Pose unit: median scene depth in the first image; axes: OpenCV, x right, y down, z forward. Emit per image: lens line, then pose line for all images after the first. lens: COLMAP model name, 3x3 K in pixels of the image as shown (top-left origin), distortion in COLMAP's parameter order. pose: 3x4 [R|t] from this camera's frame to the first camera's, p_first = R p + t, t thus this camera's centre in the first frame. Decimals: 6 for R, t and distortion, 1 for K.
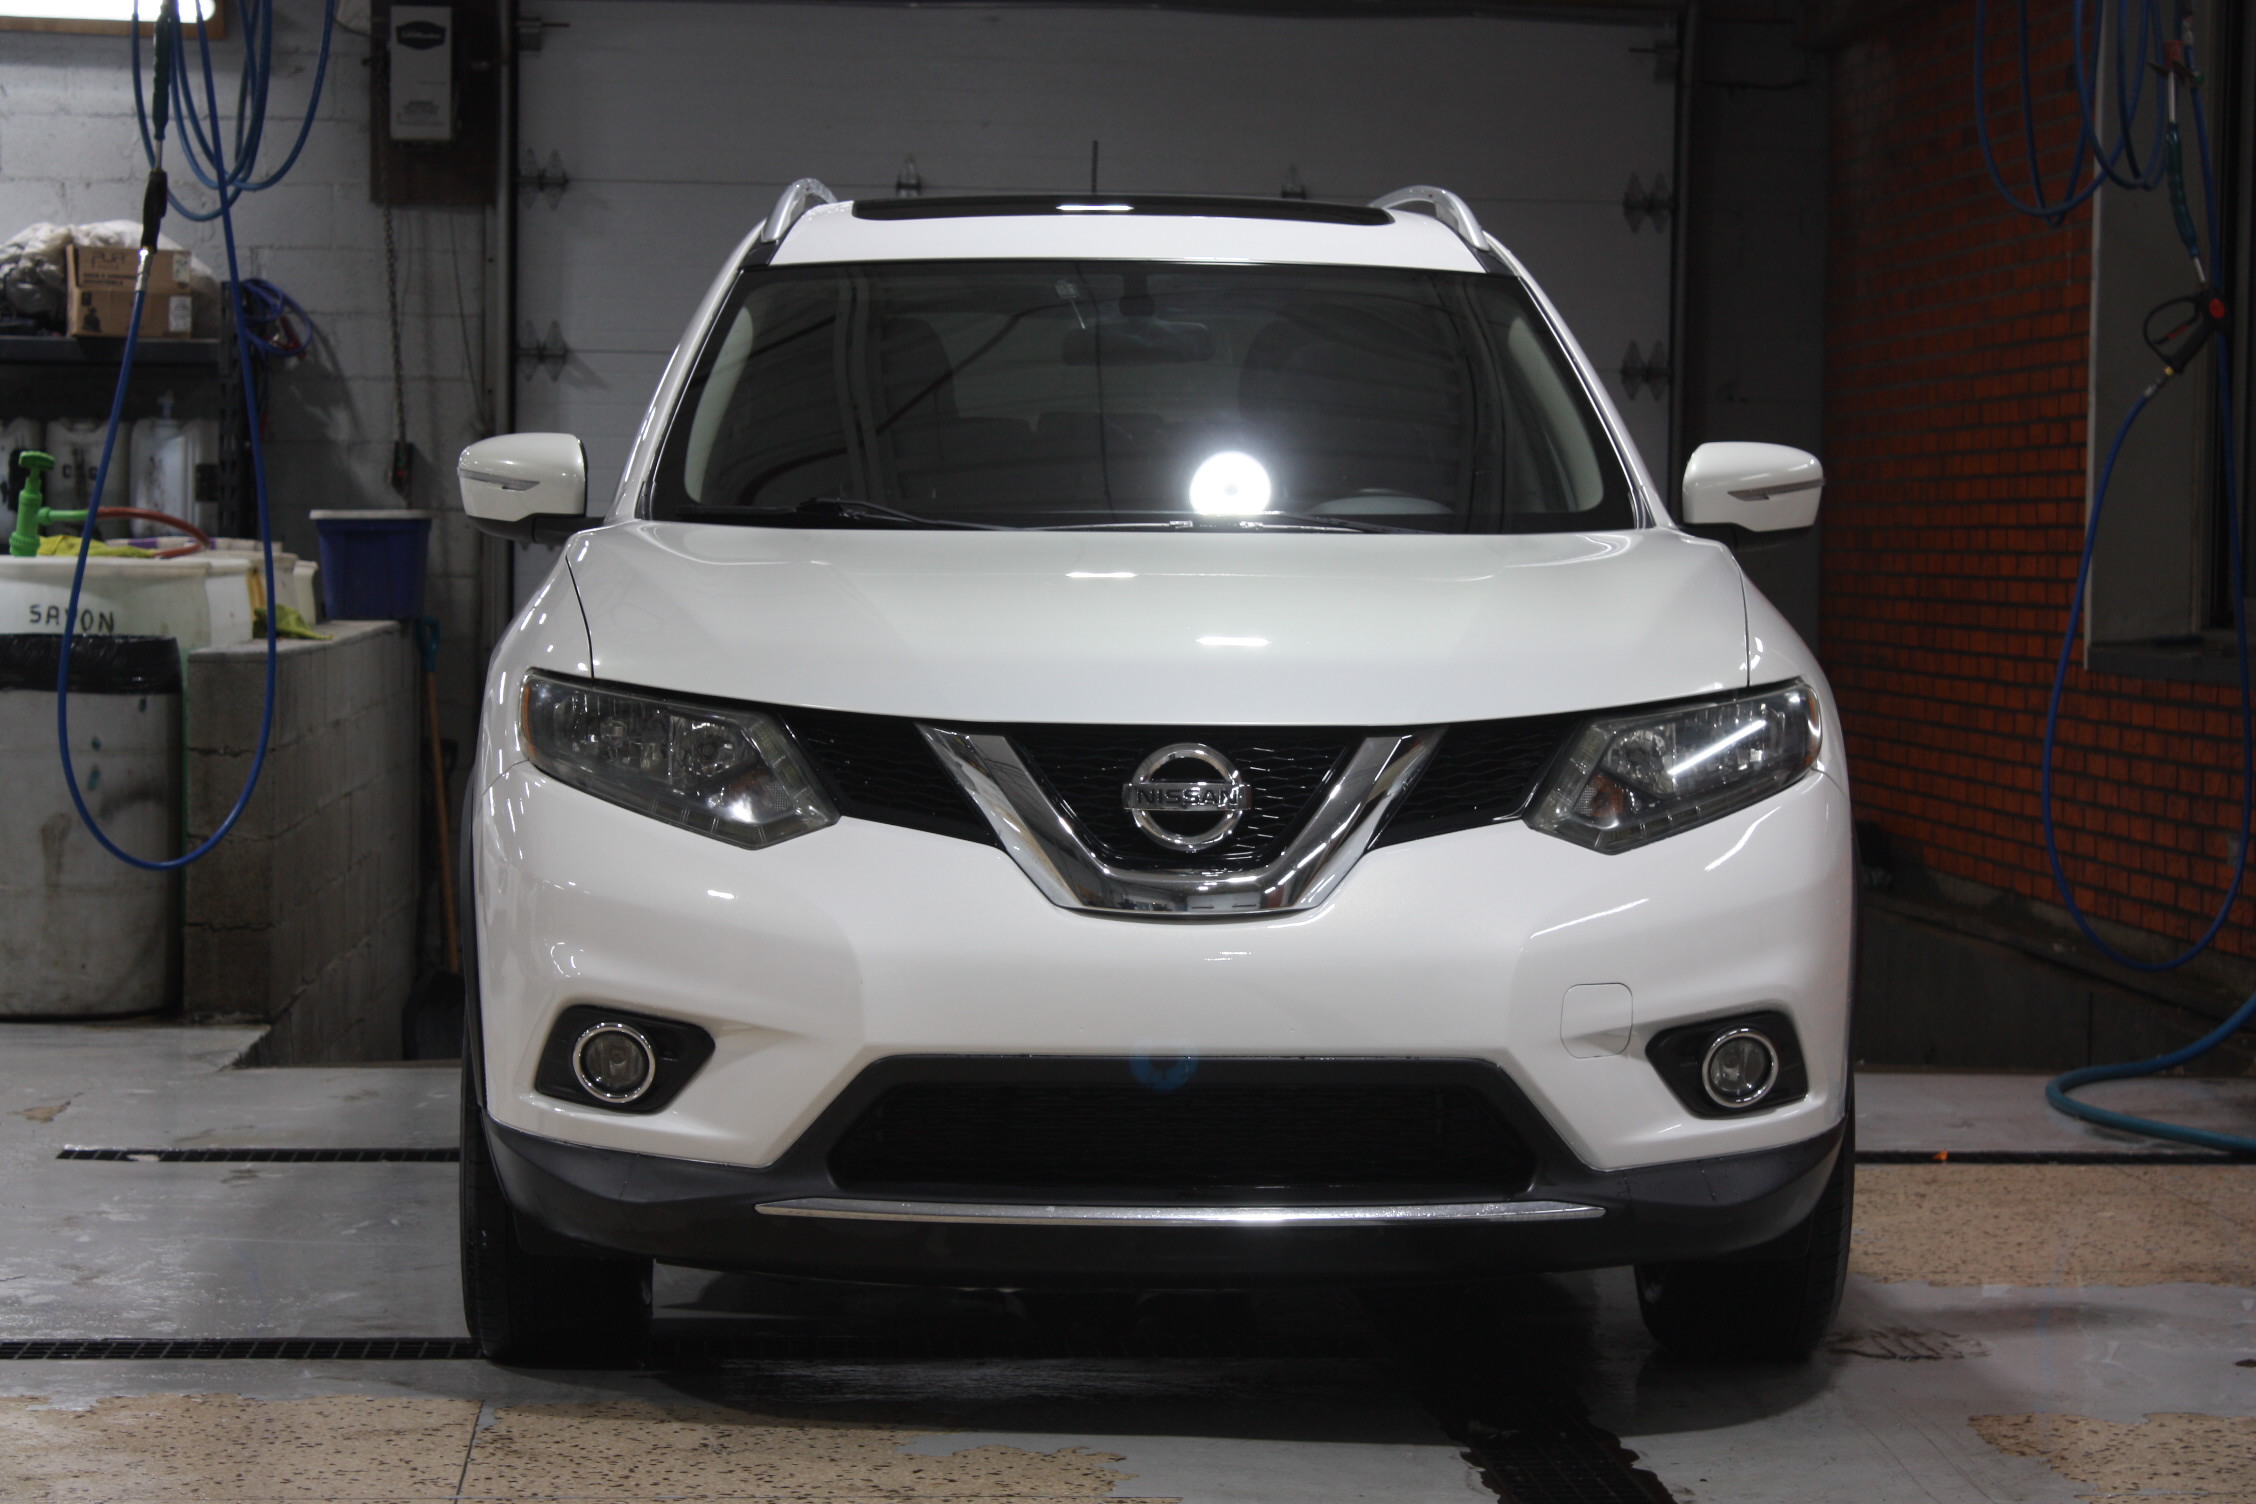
lens RADIAL K [[5502.5, 0, 1128.0], [0, 5502.5, 752.1], [0, 0, 1]] dist [0.073166, 0.000000]
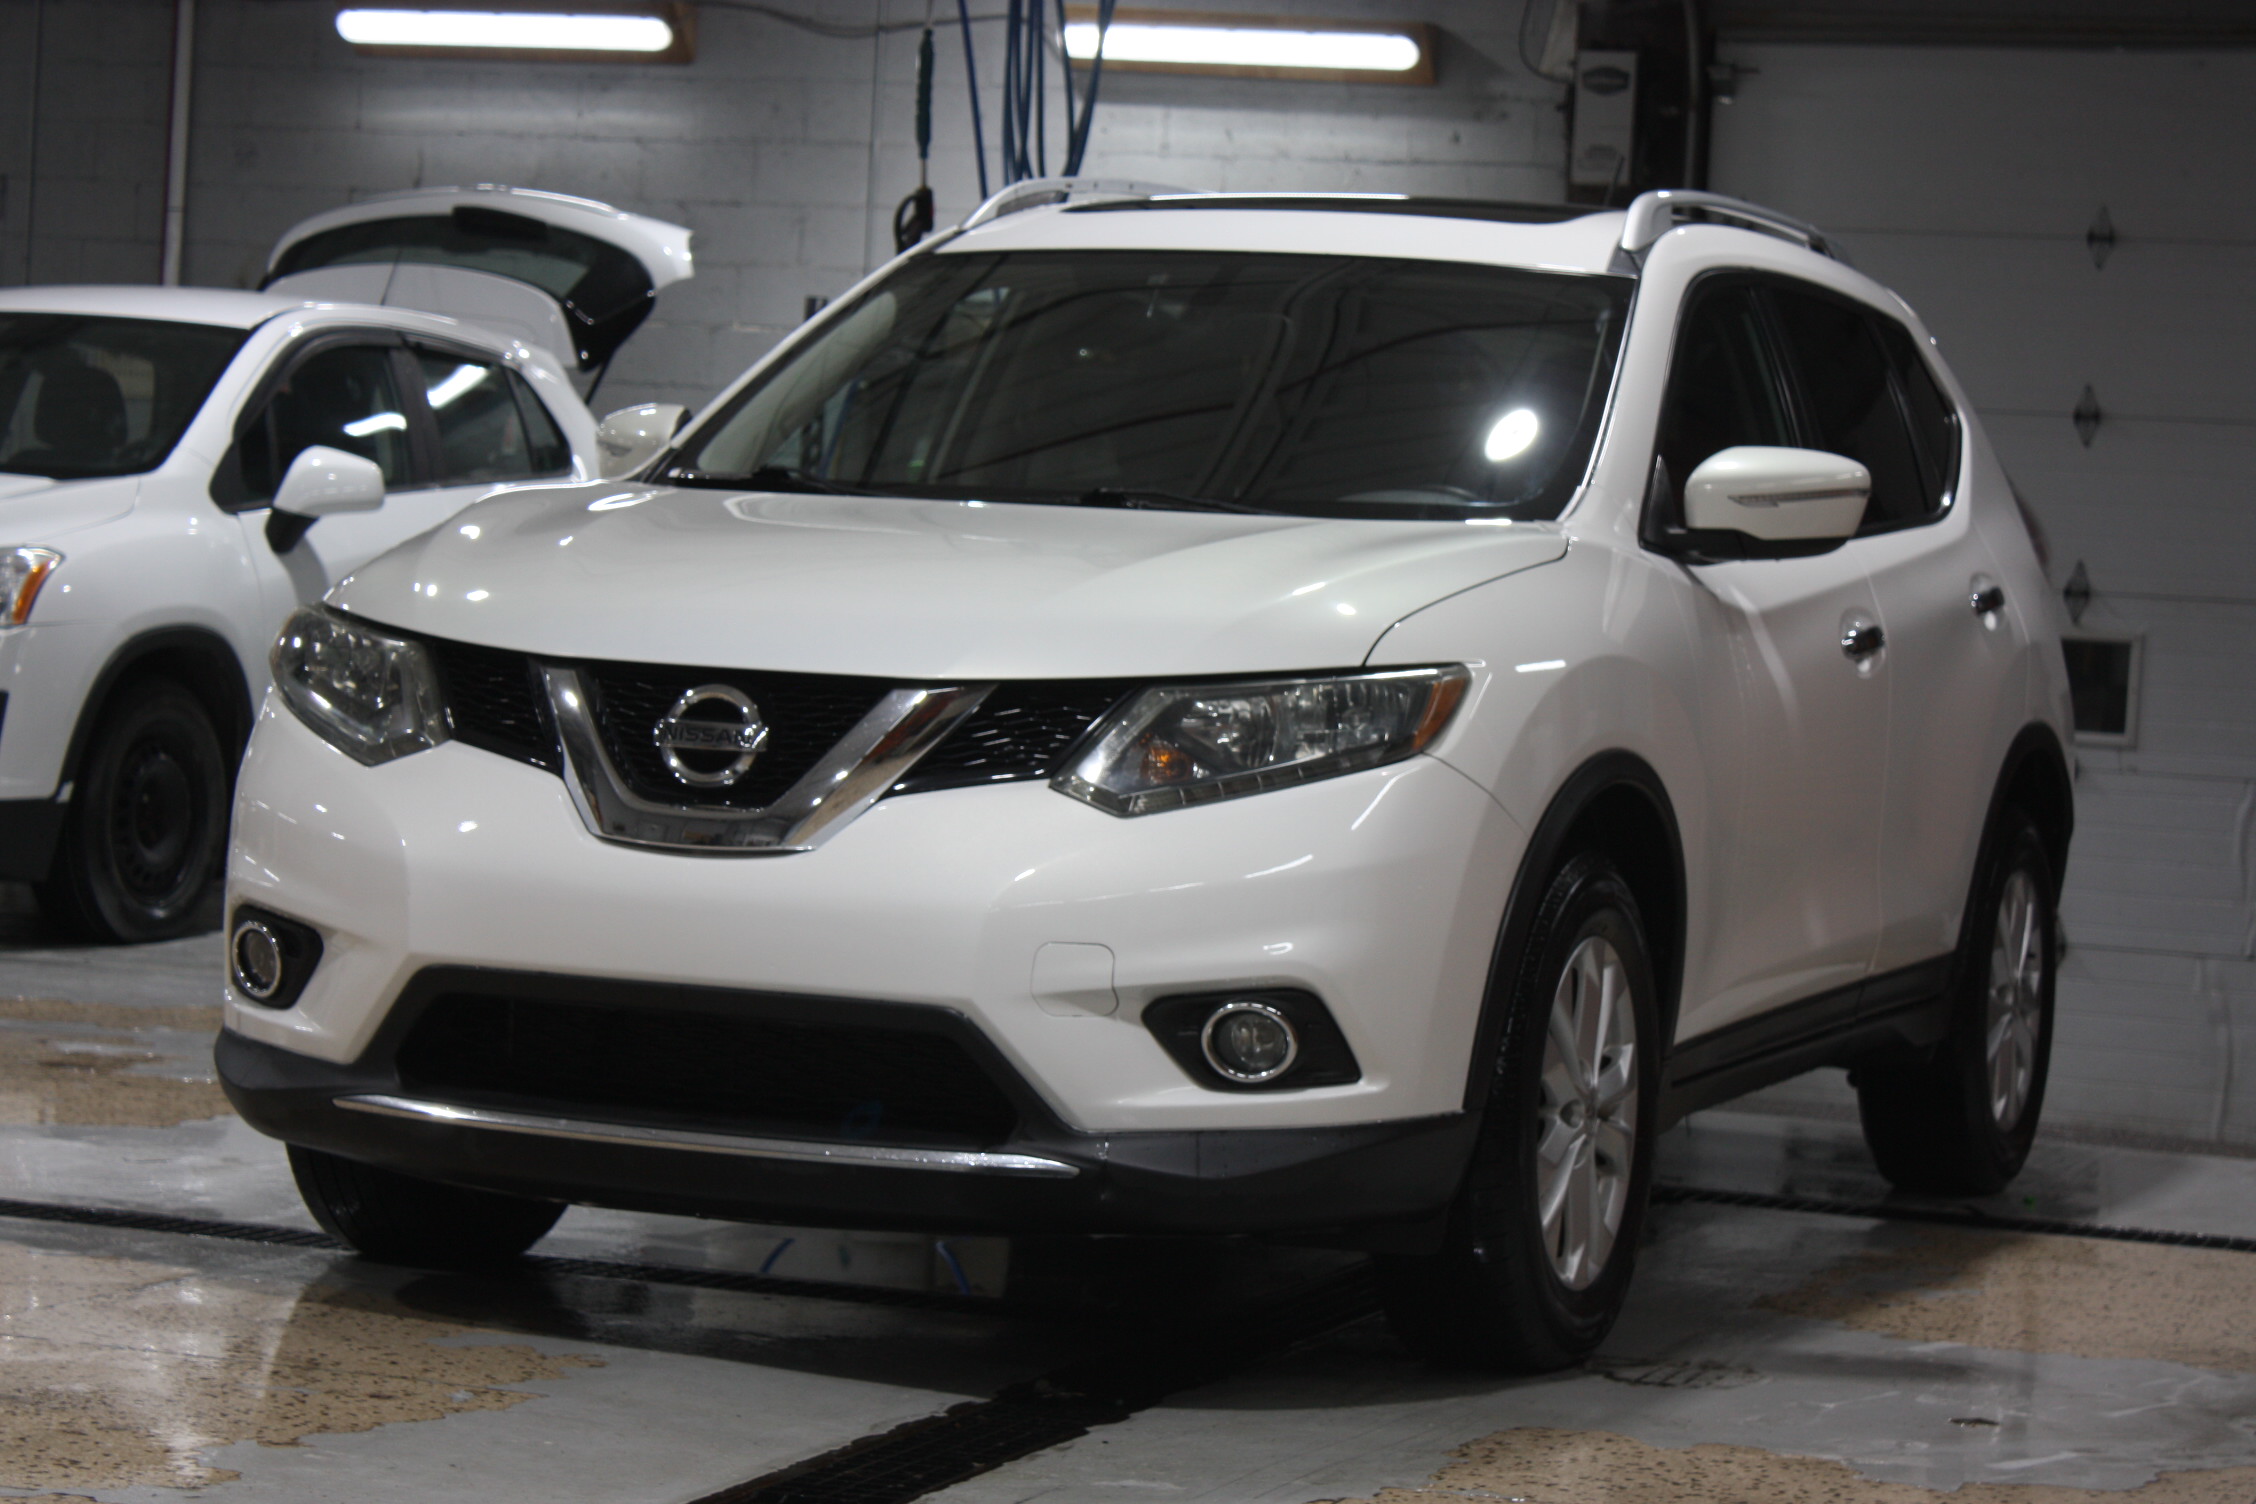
lens RADIAL K [[5695.9, 0, 1128.2], [0, 5695.9, 751.7], [0, 0, 1]] dist [0.125163, 0.000000]
pose [[0.908818, 0.050202, -0.414161, 0.518282], [-0.059831, 0.998155, -0.010302, 0.017203], [0.412880, 0.034142, 0.910145, 0.055234]]
